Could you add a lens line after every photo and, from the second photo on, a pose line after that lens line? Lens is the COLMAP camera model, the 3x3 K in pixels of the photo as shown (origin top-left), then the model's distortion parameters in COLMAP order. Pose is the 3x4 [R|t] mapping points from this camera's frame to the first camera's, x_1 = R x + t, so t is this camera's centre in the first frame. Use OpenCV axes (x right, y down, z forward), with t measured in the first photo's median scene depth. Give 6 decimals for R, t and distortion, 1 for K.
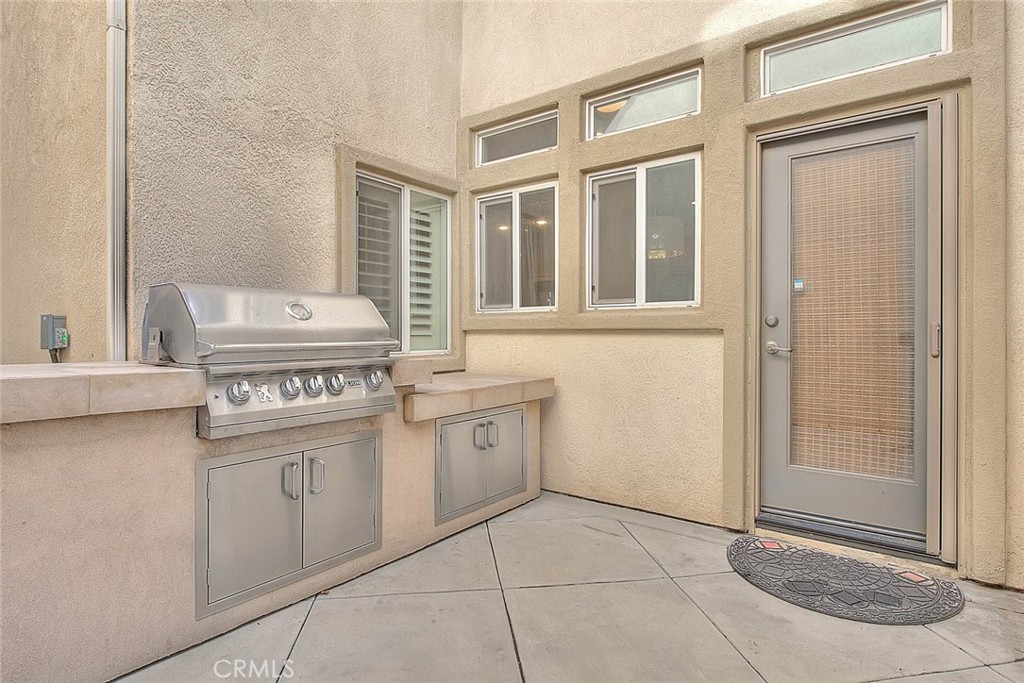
lens RADIAL K [[523.8, 0, 512.0], [0, 523.8, 341.5], [0, 0, 1]] dist [-0.004846, -0.000747]
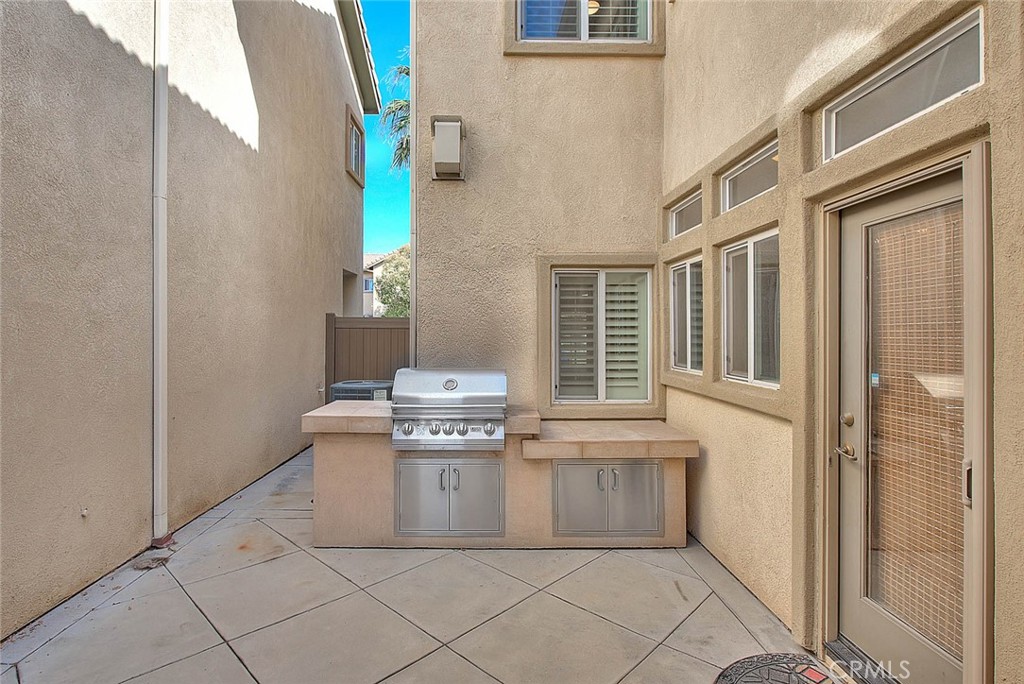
lens RADIAL K [[532.5, 0, 508.4], [0, 532.5, 330.8], [0, 0, 1]] dist [-0.004830, -0.000722]
pose [[0.610074, 0.001789, -0.792343, 0.840709], [-0.010909, 0.999922, -0.006141, -0.170451], [0.792269, 0.012390, 0.610046, 0.037869]]
